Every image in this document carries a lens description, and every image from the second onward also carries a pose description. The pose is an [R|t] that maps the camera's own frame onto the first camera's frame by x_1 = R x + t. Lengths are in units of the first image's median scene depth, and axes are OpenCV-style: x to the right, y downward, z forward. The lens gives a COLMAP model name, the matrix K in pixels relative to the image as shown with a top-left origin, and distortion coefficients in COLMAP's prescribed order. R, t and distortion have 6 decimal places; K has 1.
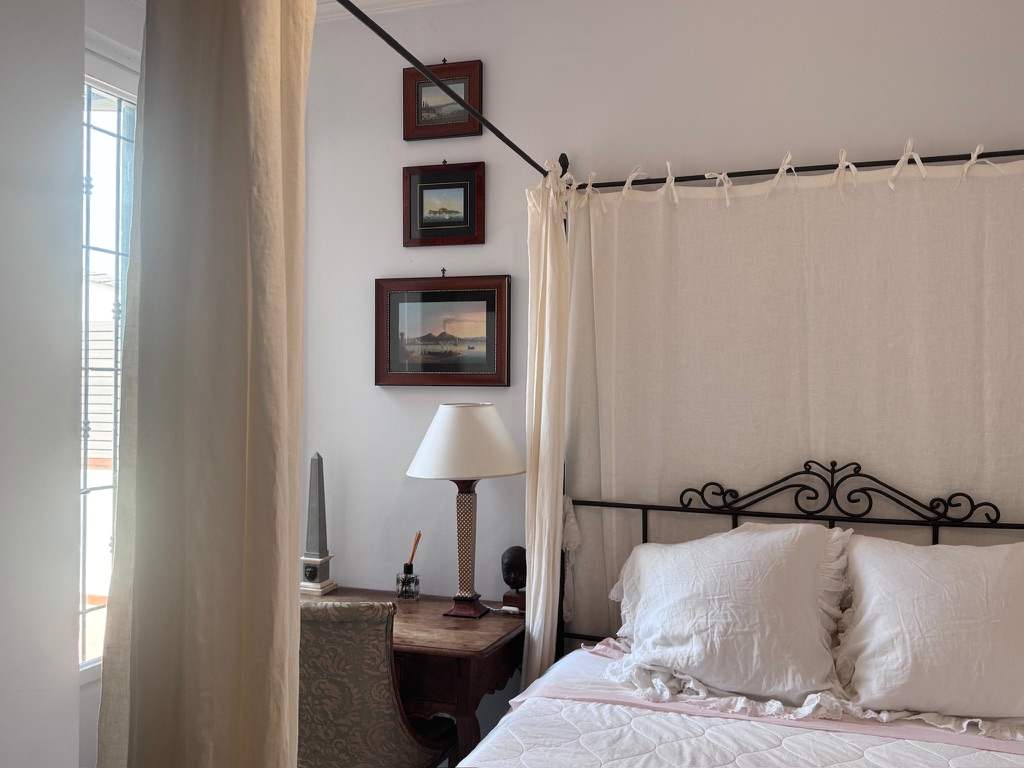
lens RADIAL K [[986.5, 0, 473.1], [0, 986.5, 384.7], [0, 0, 1]] dist [0.087635, -0.164560]
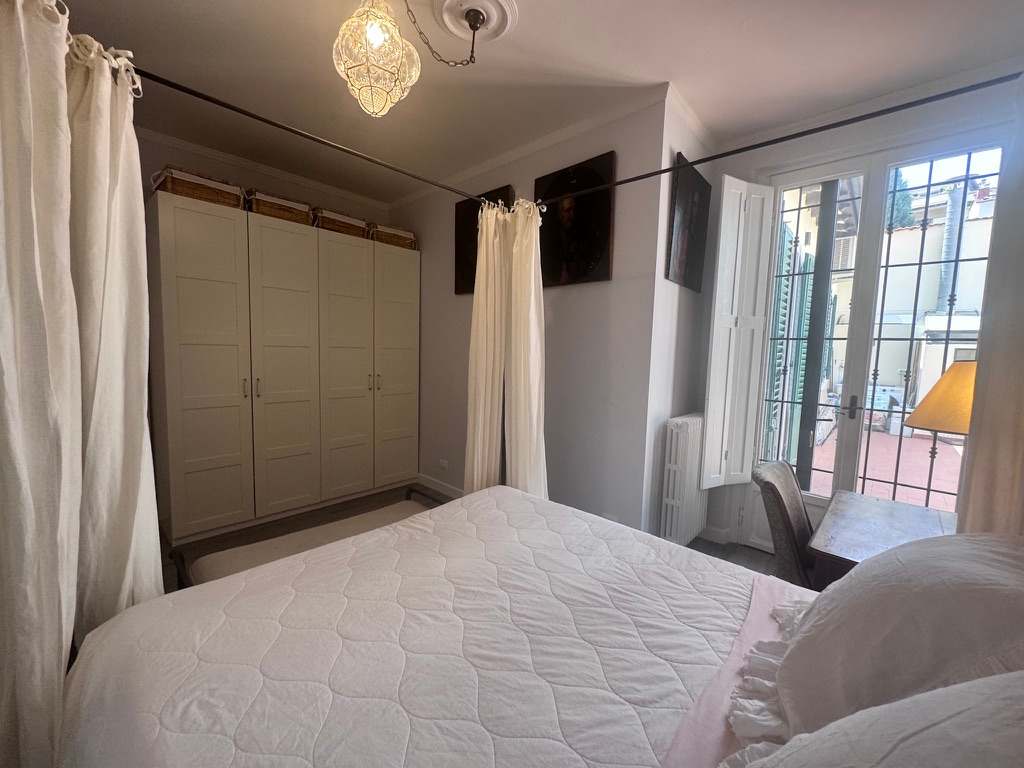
lens RADIAL K [[415.9, 0, 507.5], [0, 415.9, 381.6], [0, 0, 1]] dist [-0.012623, -0.000229]
pose [[-0.419665, 0.062013, -0.905558, 0.585259], [-0.022803, 0.996628, 0.078818, 0.019839], [0.907393, 0.053727, -0.416836, 0.776193]]
